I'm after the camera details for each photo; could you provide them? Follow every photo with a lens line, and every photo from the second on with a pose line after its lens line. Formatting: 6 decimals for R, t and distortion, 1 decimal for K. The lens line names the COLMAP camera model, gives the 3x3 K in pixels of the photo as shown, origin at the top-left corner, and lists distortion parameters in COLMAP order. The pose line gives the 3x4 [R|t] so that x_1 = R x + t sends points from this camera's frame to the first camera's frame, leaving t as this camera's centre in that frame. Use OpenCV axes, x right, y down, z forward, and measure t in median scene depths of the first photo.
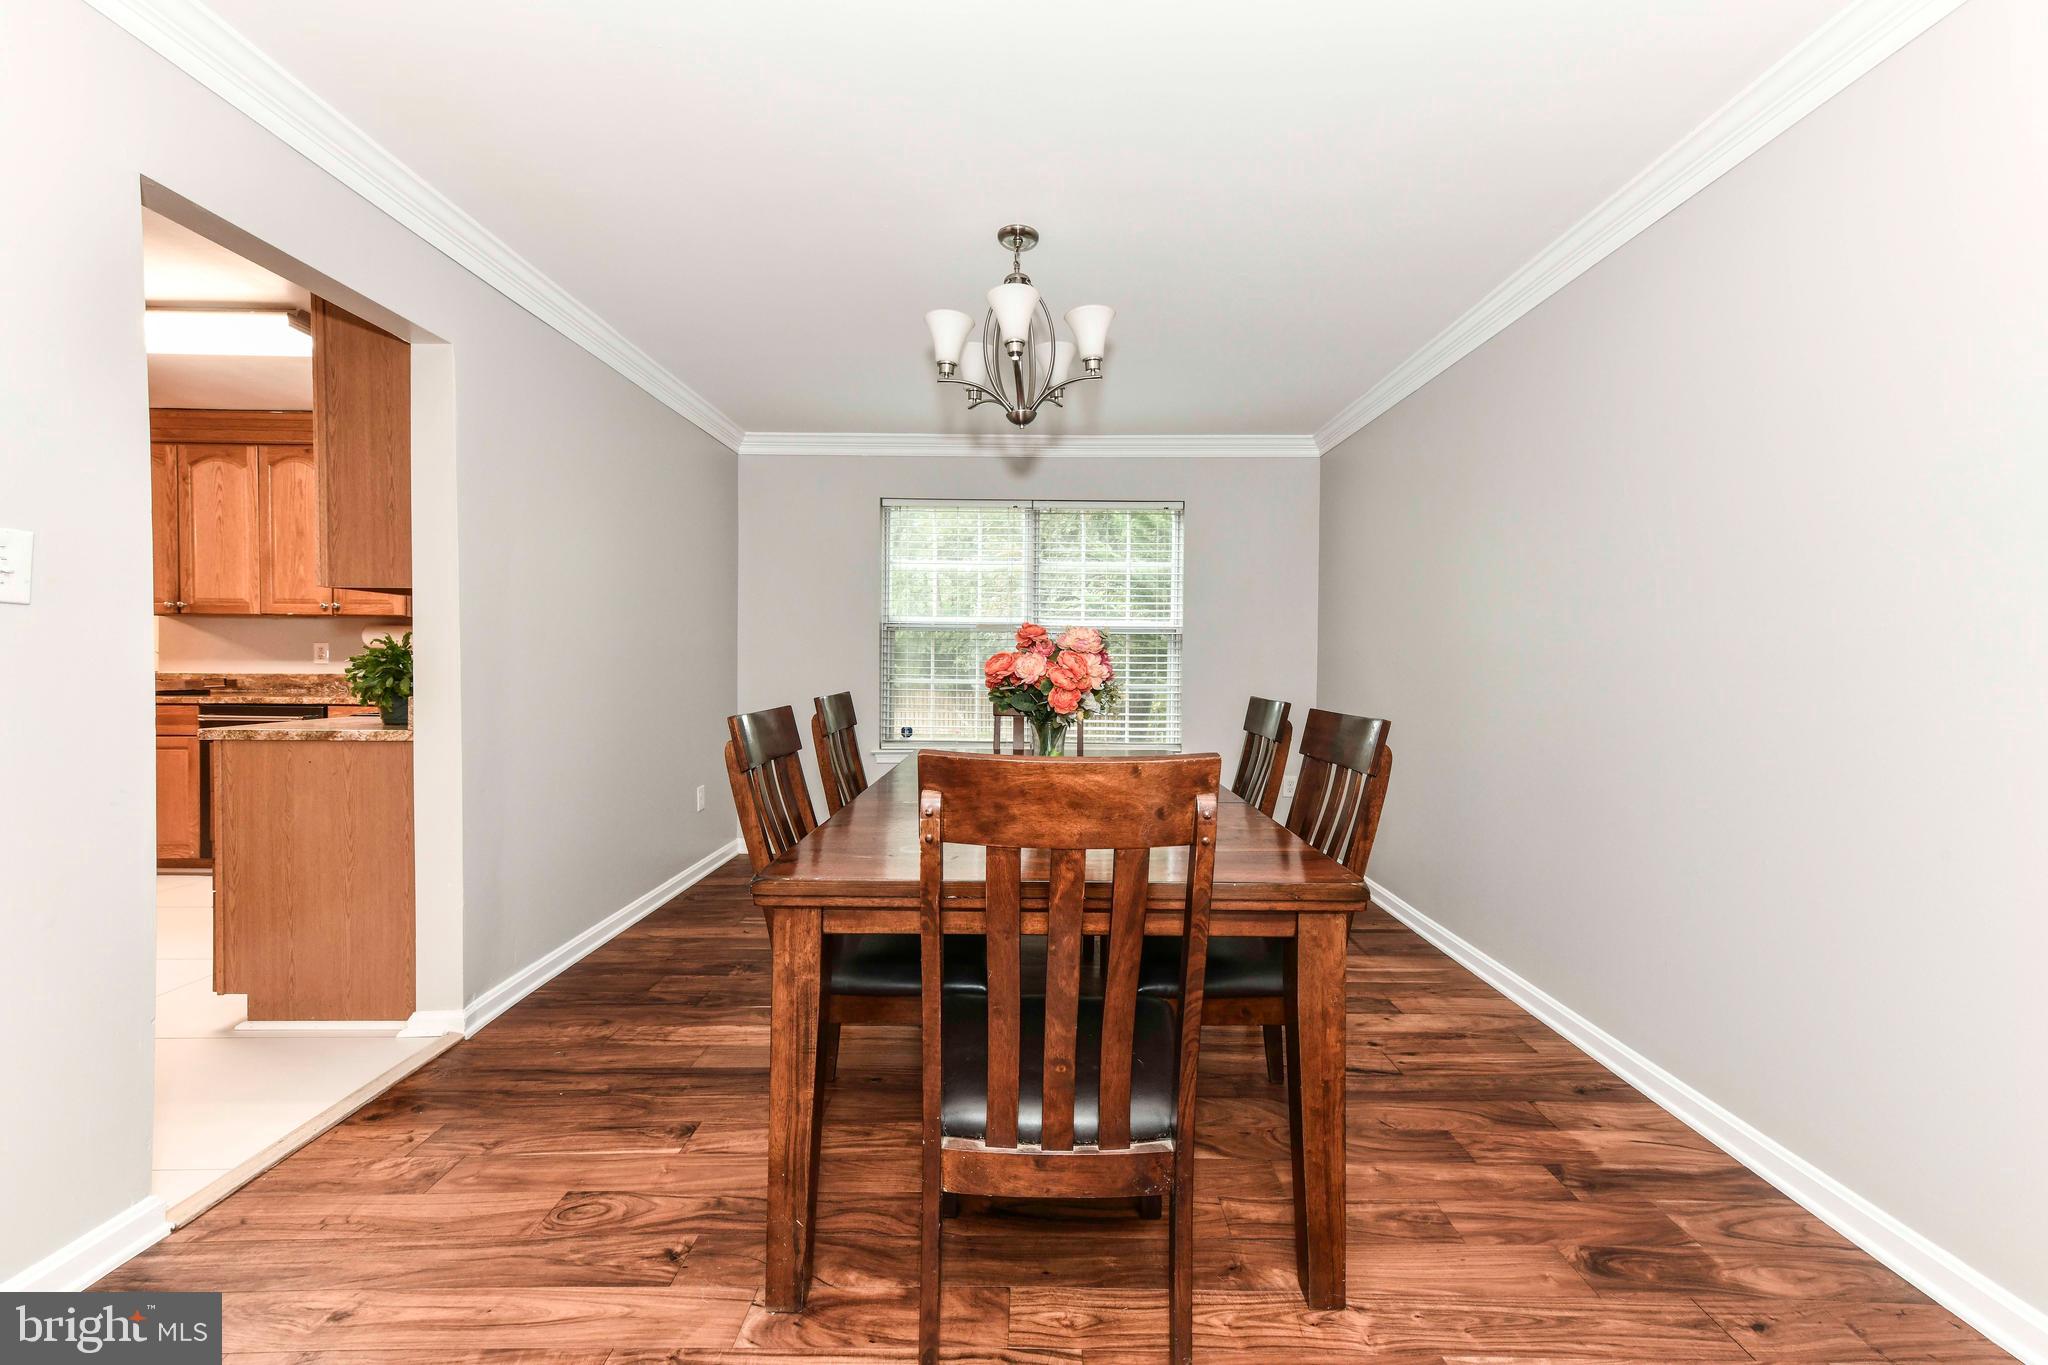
lens RADIAL K [[826.2, 0, 1024.9], [0, 826.2, 654.7], [0, 0, 1]] dist [0.002845, 0.000076]
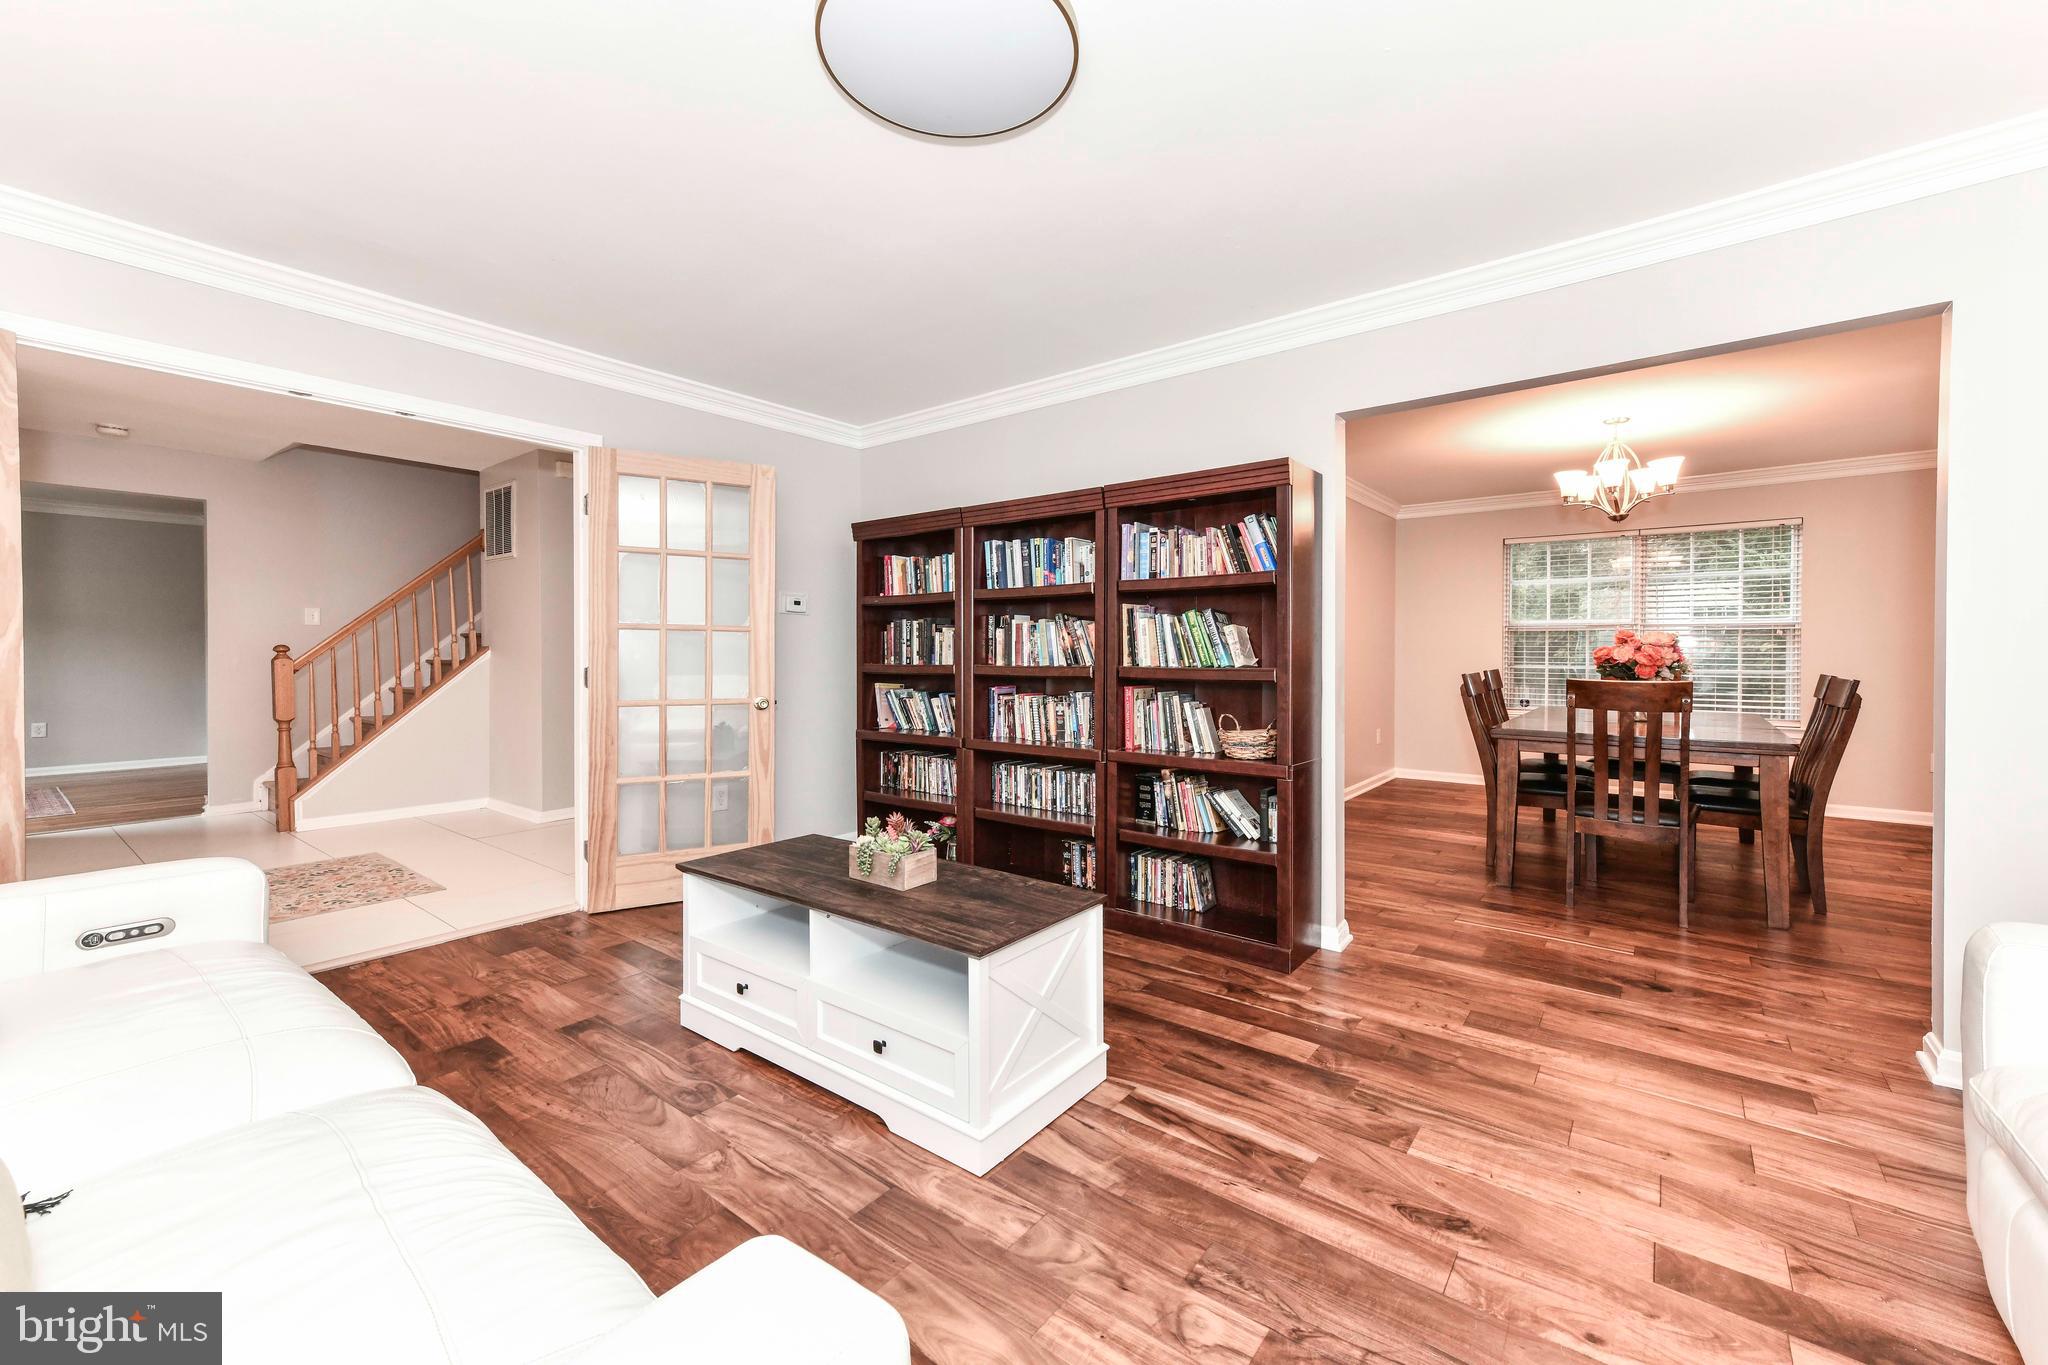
lens RADIAL K [[826.2, 0, 1024.9], [0, 826.2, 654.7], [0, 0, 1]] dist [0.002845, 0.000076]
pose [[0.794517, -0.008466, -0.607182, 0.054462], [0.010670, 0.999943, 0.000019, 0.002063], [0.607148, -0.006494, 0.794562, -1.045771]]
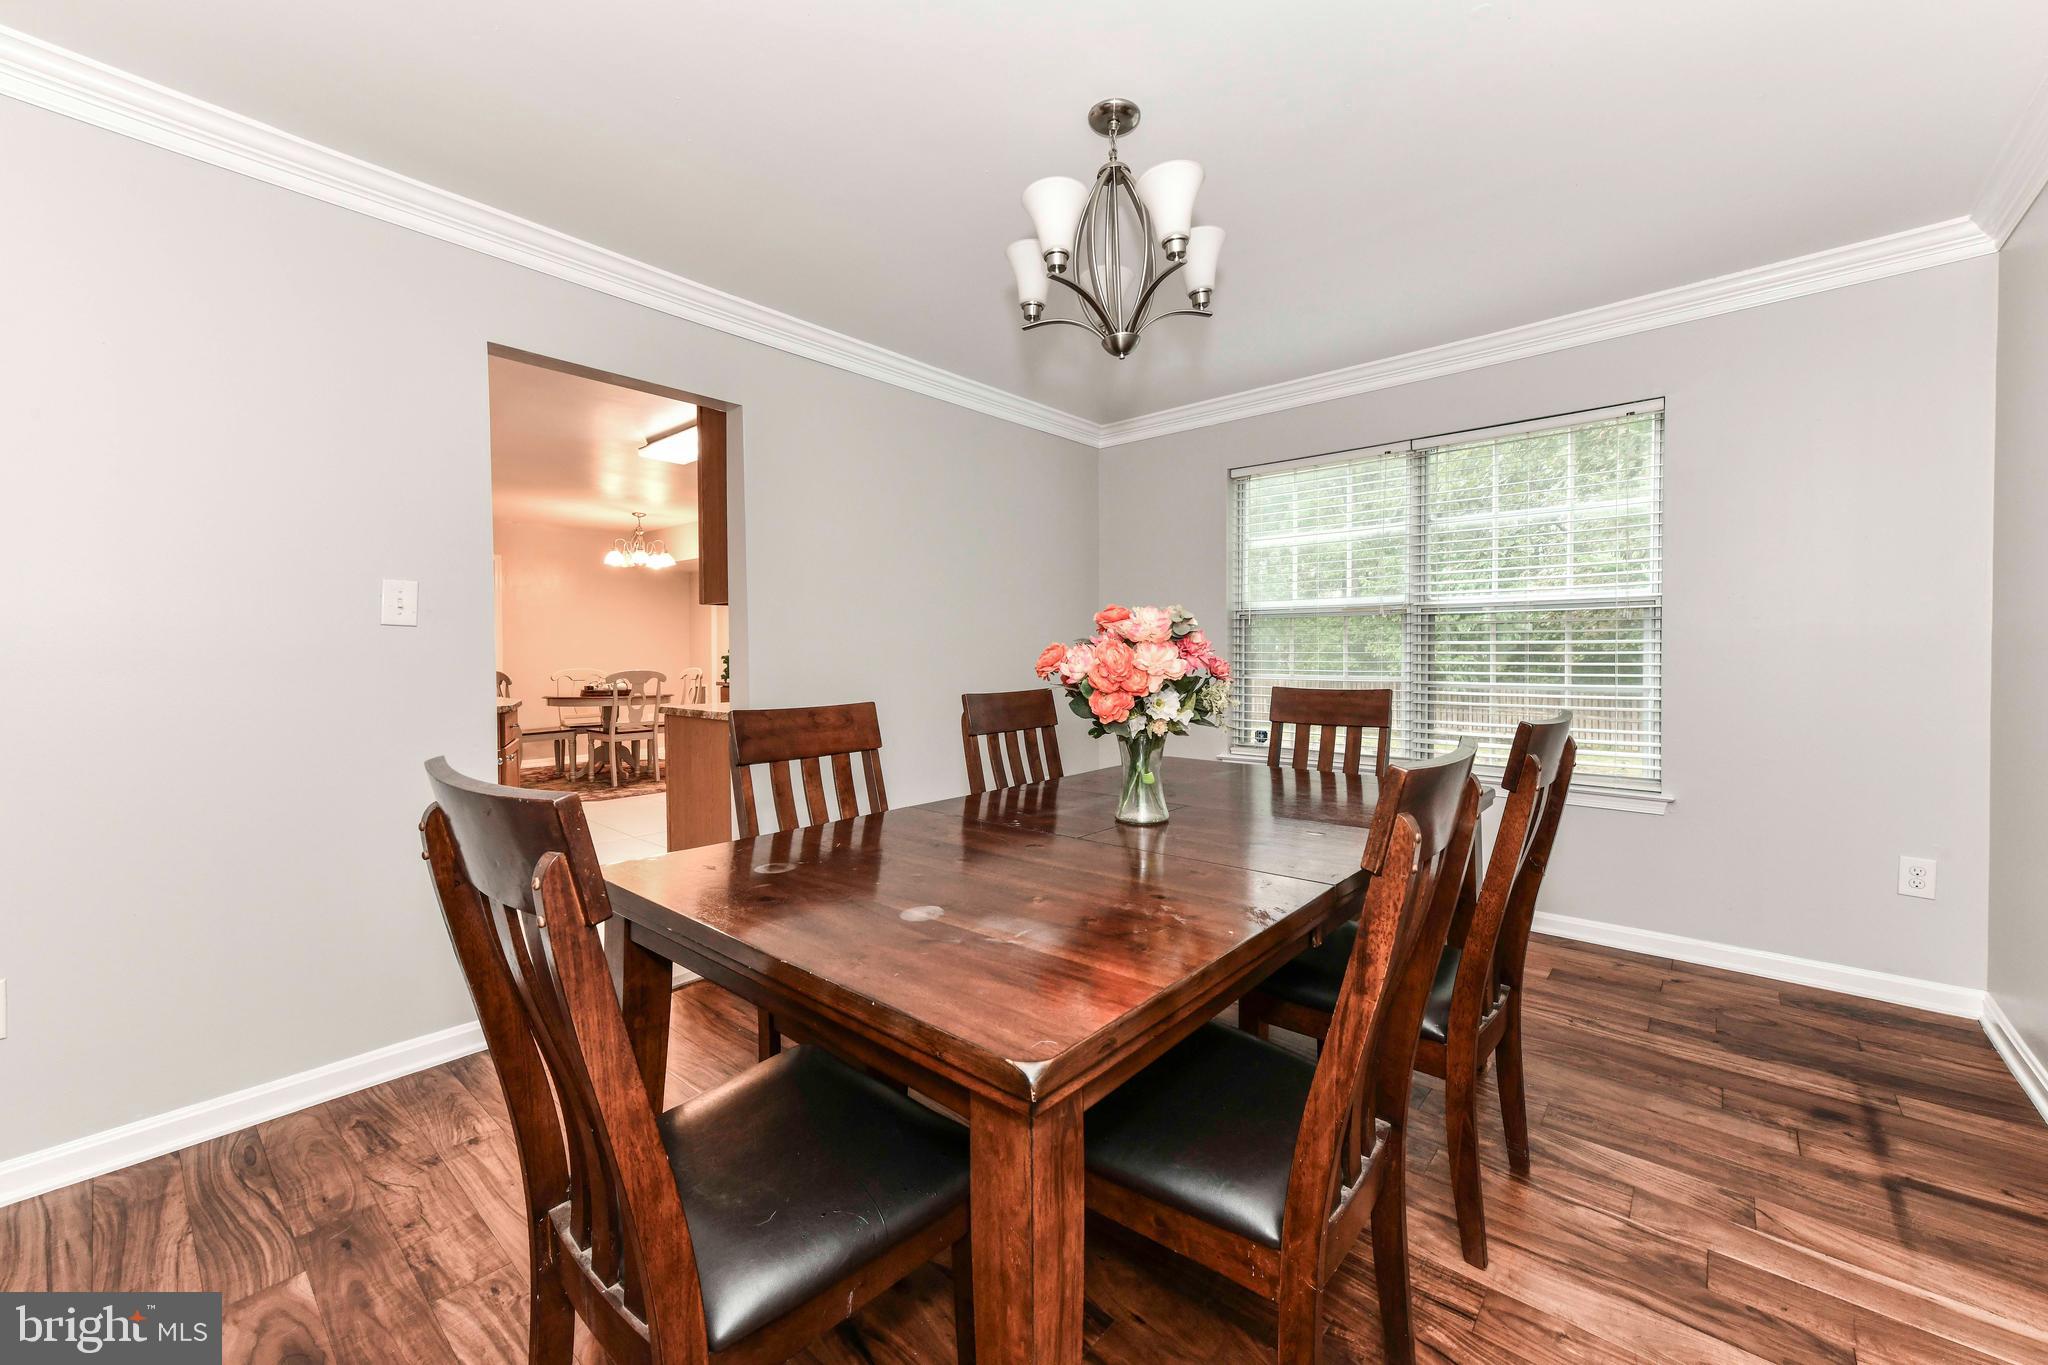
lens RADIAL K [[826.2, 0, 1024.9], [0, 826.2, 654.7], [0, 0, 1]] dist [0.002845, 0.000076]
pose [[0.743617, -0.009911, -0.668532, 0.449236], [0.016455, 0.999859, 0.003481, 0.003156], [0.668403, -0.013590, 0.743675, 0.351059]]
